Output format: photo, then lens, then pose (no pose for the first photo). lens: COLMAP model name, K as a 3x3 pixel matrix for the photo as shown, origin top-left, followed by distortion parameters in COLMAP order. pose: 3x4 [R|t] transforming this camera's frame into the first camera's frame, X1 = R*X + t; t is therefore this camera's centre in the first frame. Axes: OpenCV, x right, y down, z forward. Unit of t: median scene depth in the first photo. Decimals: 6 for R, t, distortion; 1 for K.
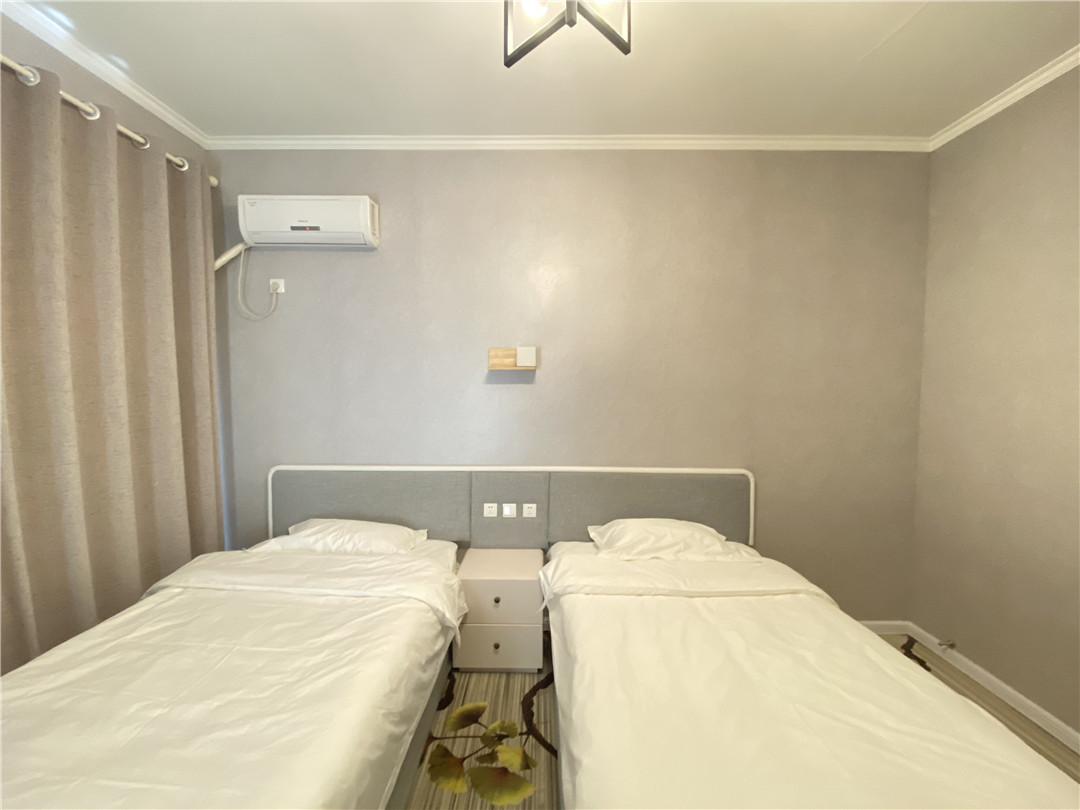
lens RADIAL K [[434.0, 0, 540.5], [0, 434.0, 404.7], [0, 0, 1]] dist [0.023918, -0.023172]
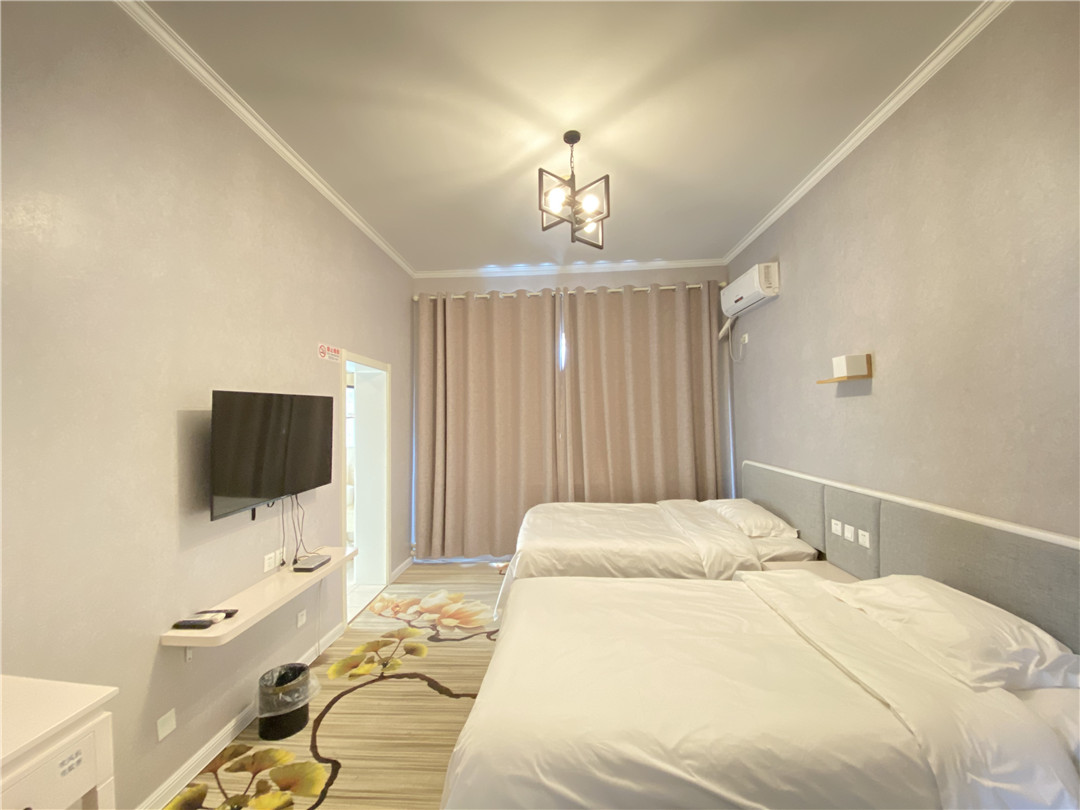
lens RADIAL K [[434.0, 0, 540.5], [0, 434.0, 404.7], [0, 0, 1]] dist [0.023918, -0.023172]
pose [[-0.040359, -0.034740, -0.998581, 0.897113], [-0.041411, 0.998595, -0.033067, 0.029217], [0.998327, 0.040018, -0.041741, 0.372956]]
